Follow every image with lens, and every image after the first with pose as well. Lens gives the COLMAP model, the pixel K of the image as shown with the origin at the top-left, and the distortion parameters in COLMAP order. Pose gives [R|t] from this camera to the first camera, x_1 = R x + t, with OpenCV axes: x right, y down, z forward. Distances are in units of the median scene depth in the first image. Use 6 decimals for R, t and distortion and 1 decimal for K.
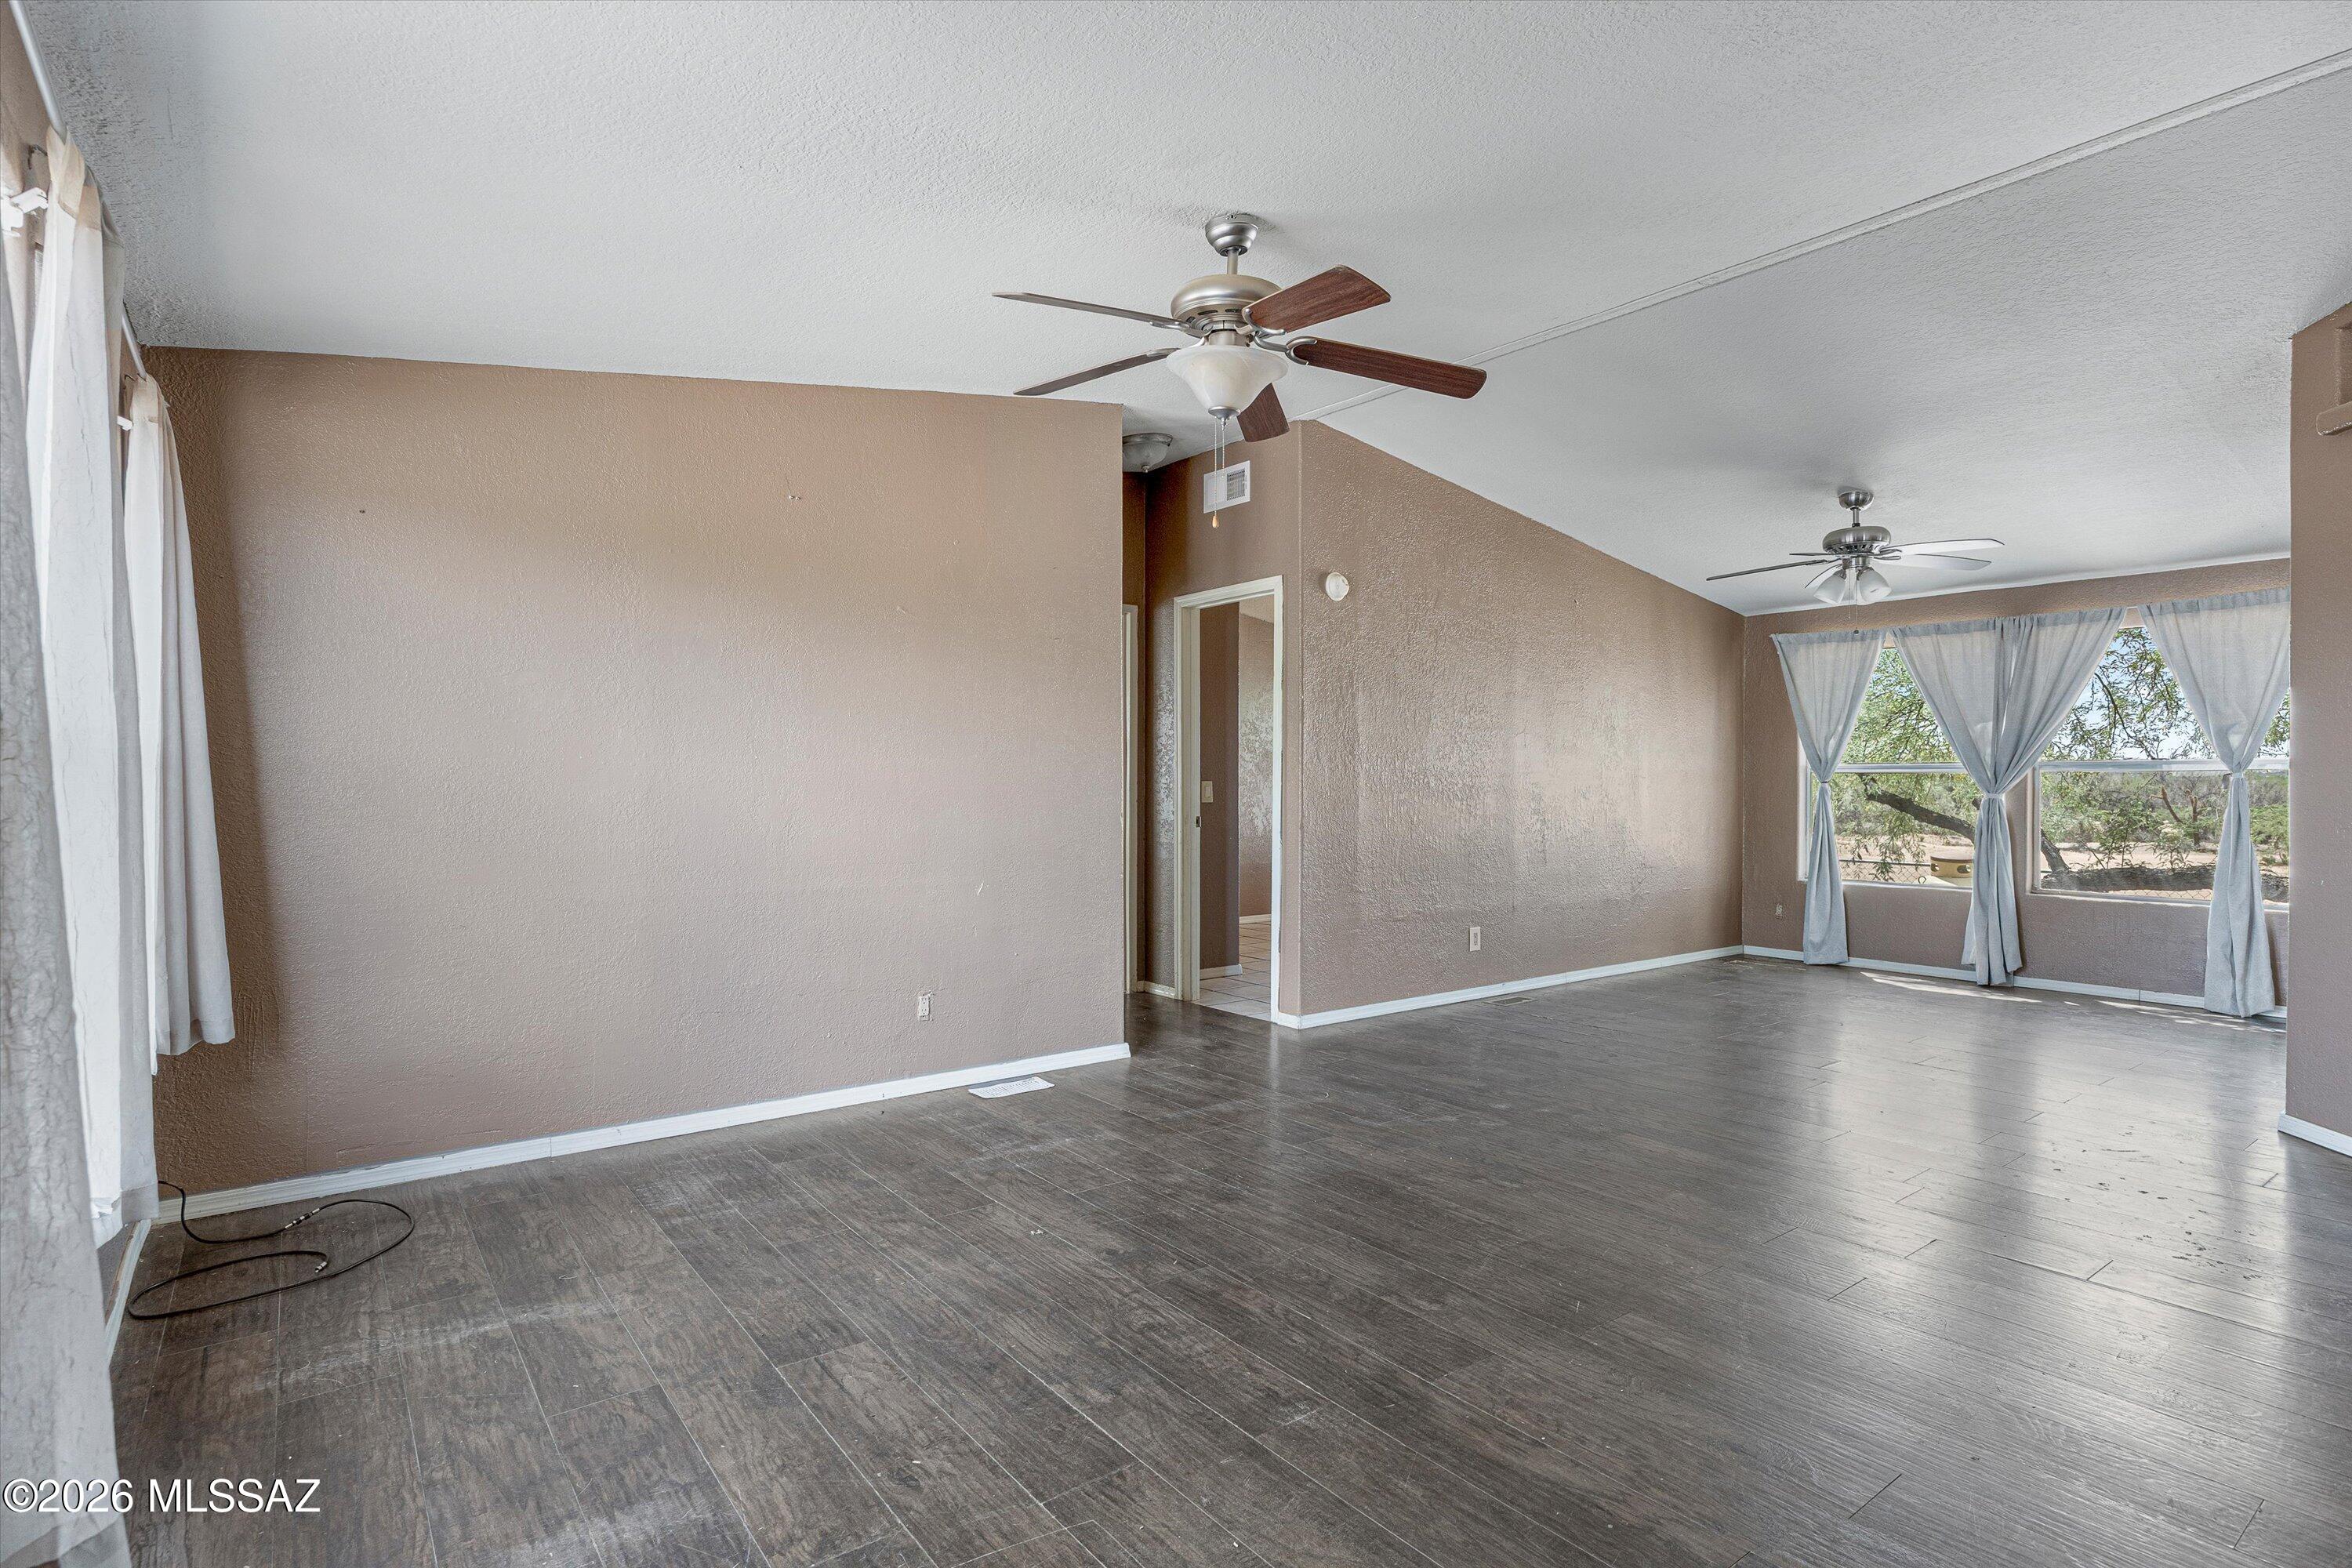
lens RADIAL K [[1192.4, 0, 1182.6], [0, 1192.4, 816.2], [0, 0, 1]] dist [-0.015323, 0.000272]
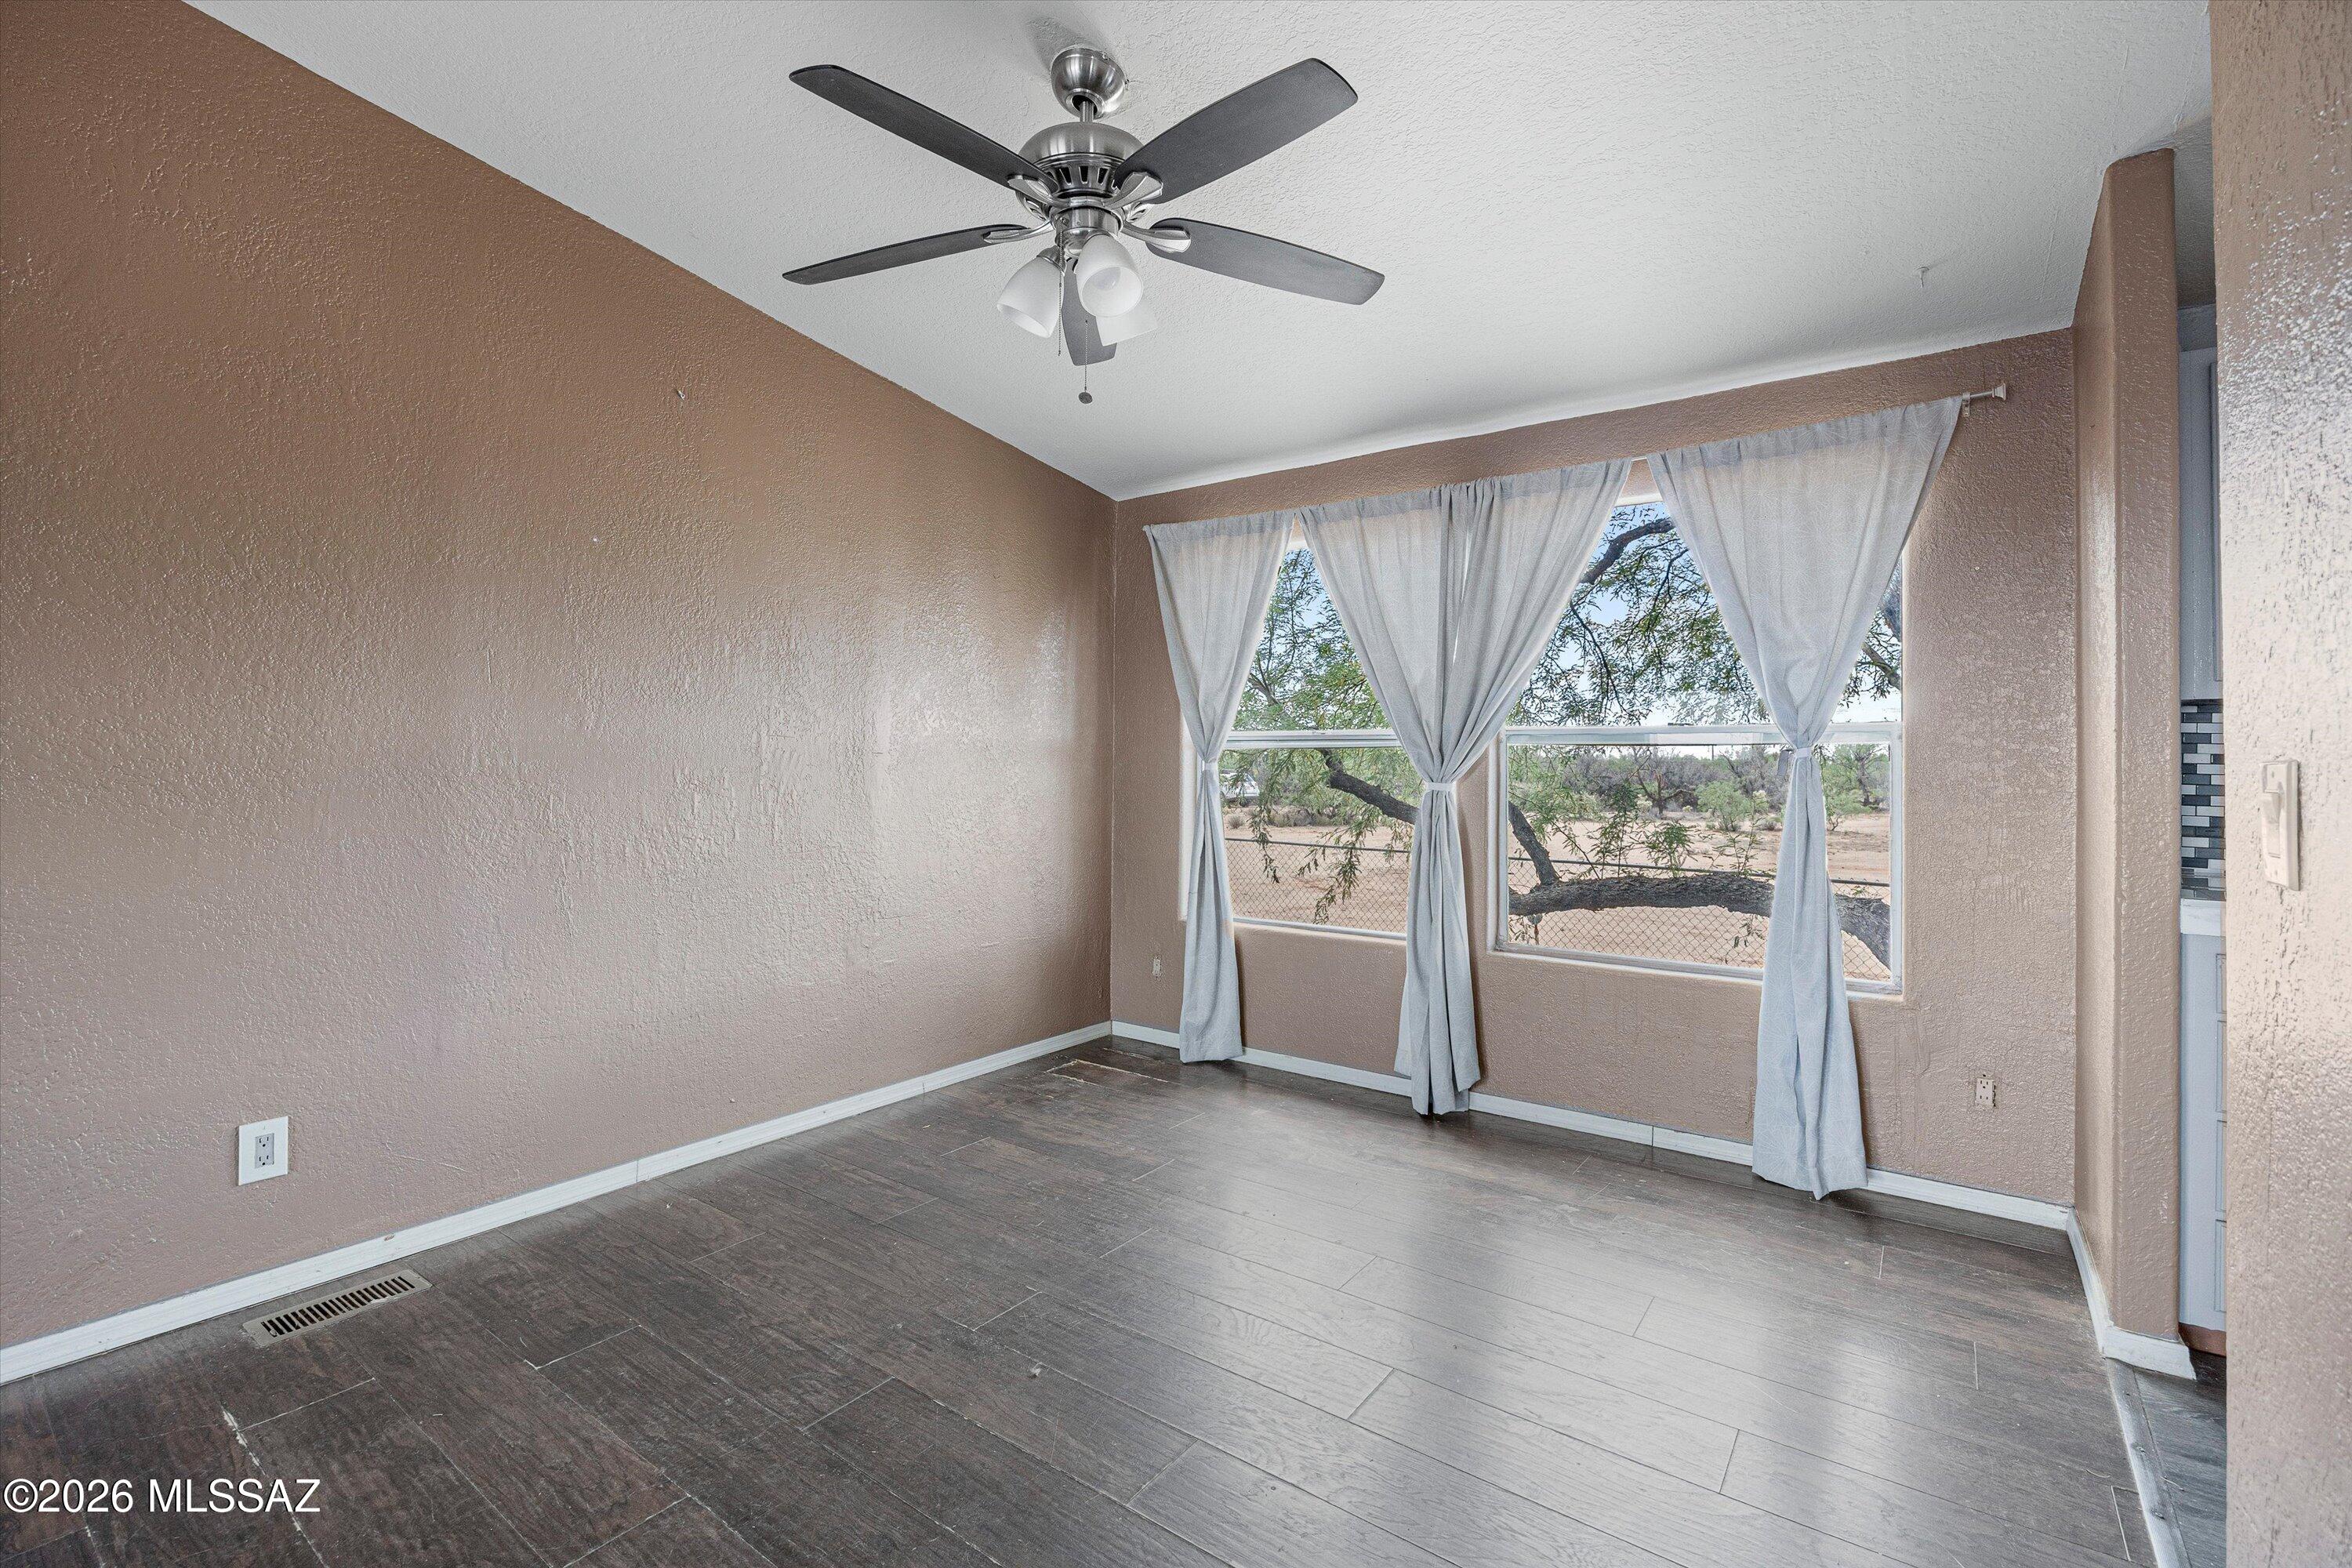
lens RADIAL K [[1065.0, 0, 1195.1], [0, 1065.0, 785.9], [0, 0, 1]] dist [-0.015025, 0.000252]
pose [[0.954335, -0.004555, 0.298704, 0.409080], [0.005789, 0.999978, -0.003246, -0.015871], [-0.298682, 0.004827, 0.954340, 0.528269]]
